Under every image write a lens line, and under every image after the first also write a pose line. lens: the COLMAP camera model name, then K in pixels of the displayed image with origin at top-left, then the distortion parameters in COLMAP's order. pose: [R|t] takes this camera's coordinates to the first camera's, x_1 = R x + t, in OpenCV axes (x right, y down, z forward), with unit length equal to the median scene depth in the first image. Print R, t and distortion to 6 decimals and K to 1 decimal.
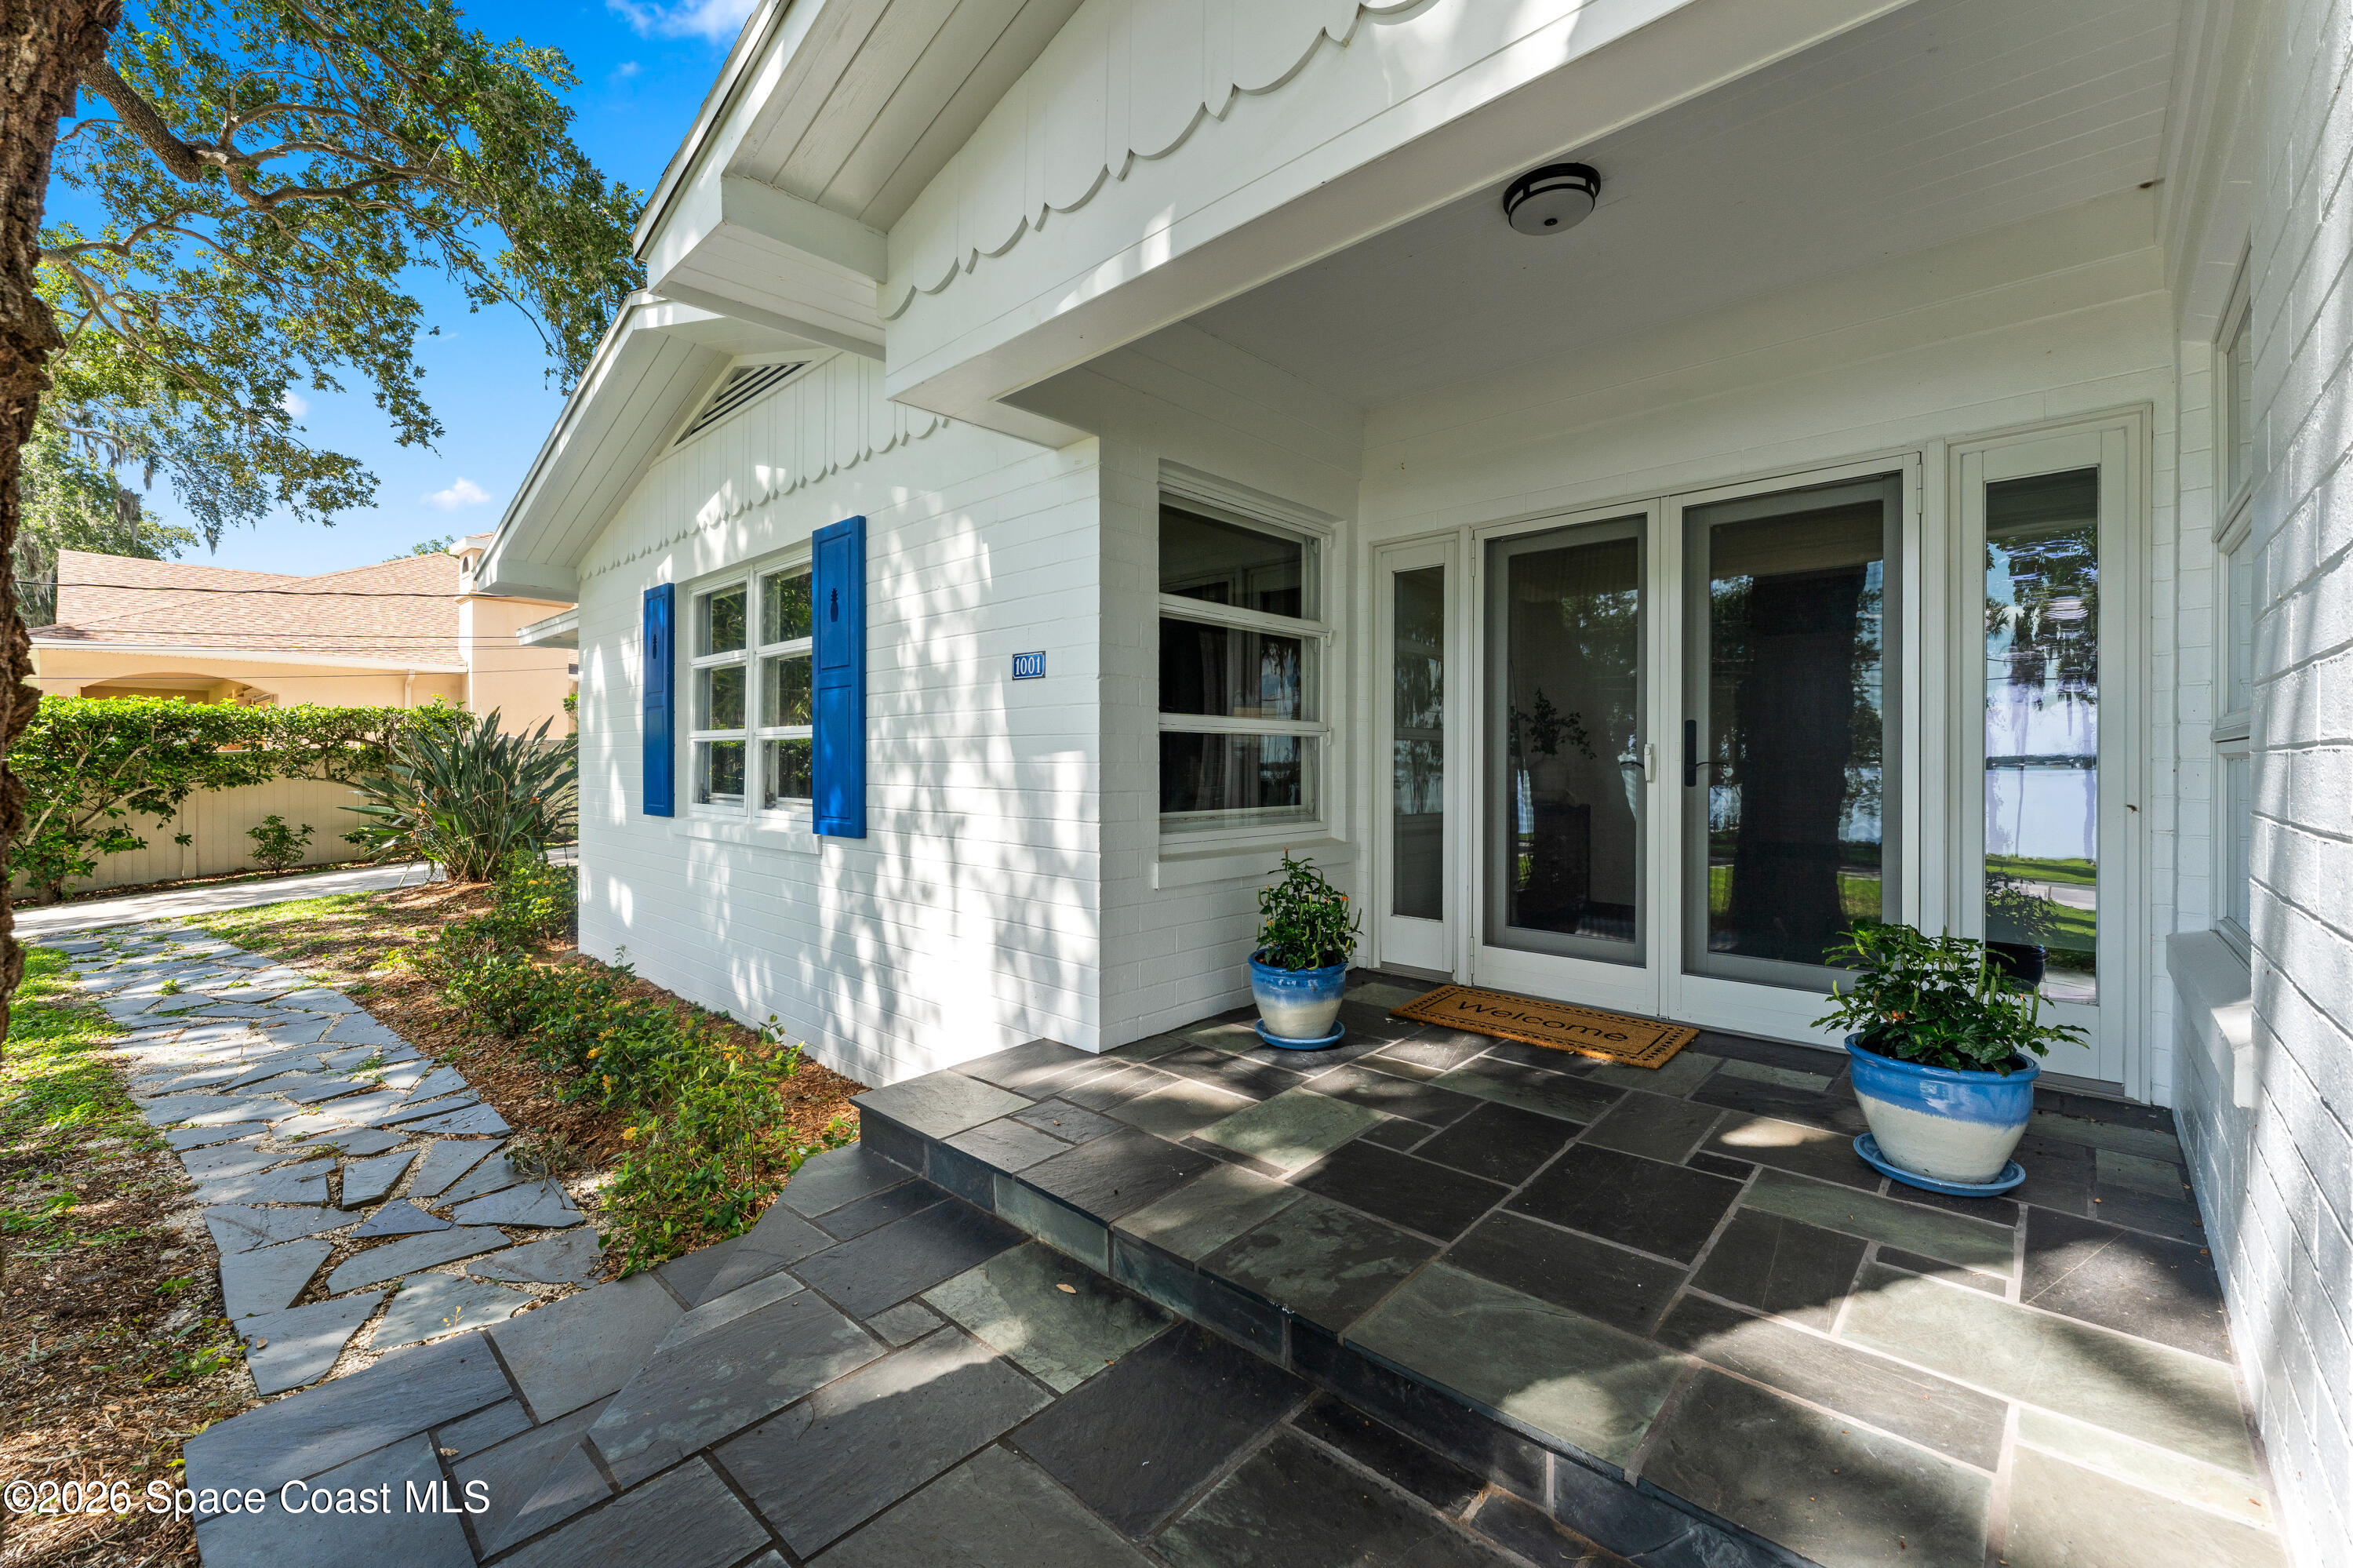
lens RADIAL K [[951.3, 0, 1166.5], [0, 951.3, 768.3], [0, 0, 1]] dist [0.001068, -0.000113]
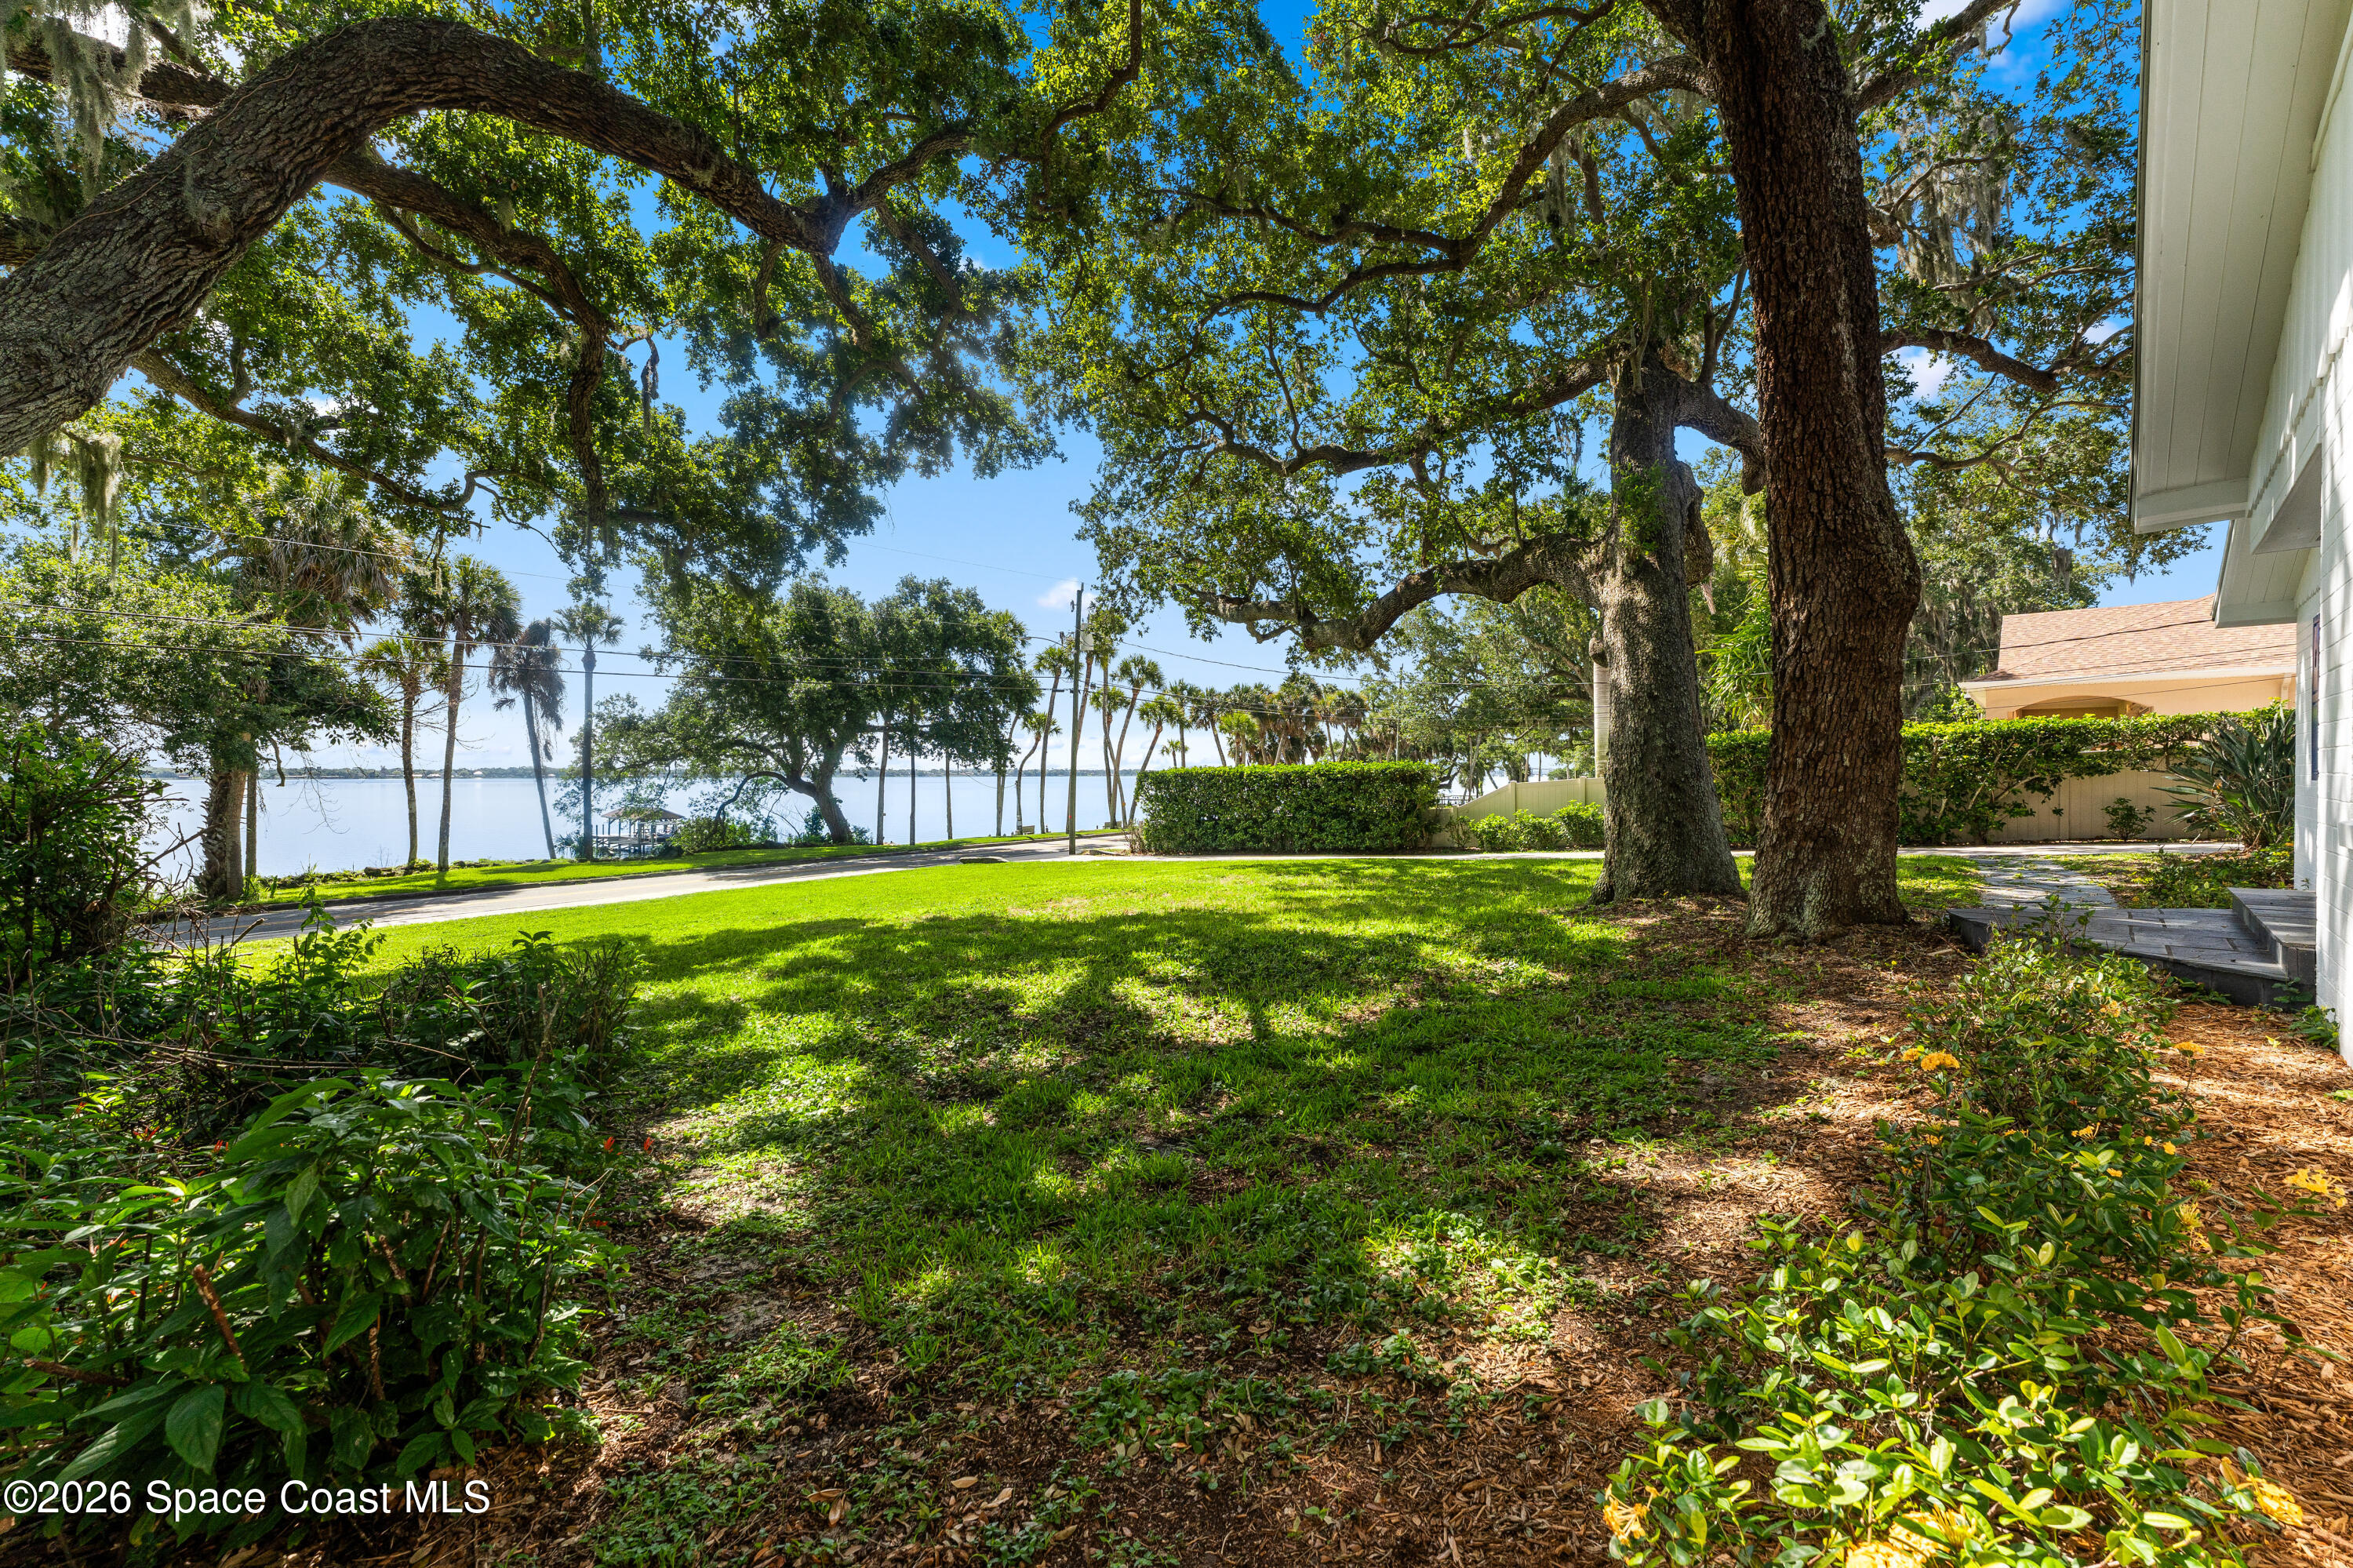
lens RADIAL K [[951.3, 0, 1166.5], [0, 951.3, 776.1], [0, 0, 1]] dist [0.001068, -0.000113]
pose [[-0.029163, -0.002852, -0.999571, 0.450541], [-0.005203, 0.999983, -0.002702, 0.028957], [0.999561, 0.005121, -0.029177, -0.316073]]
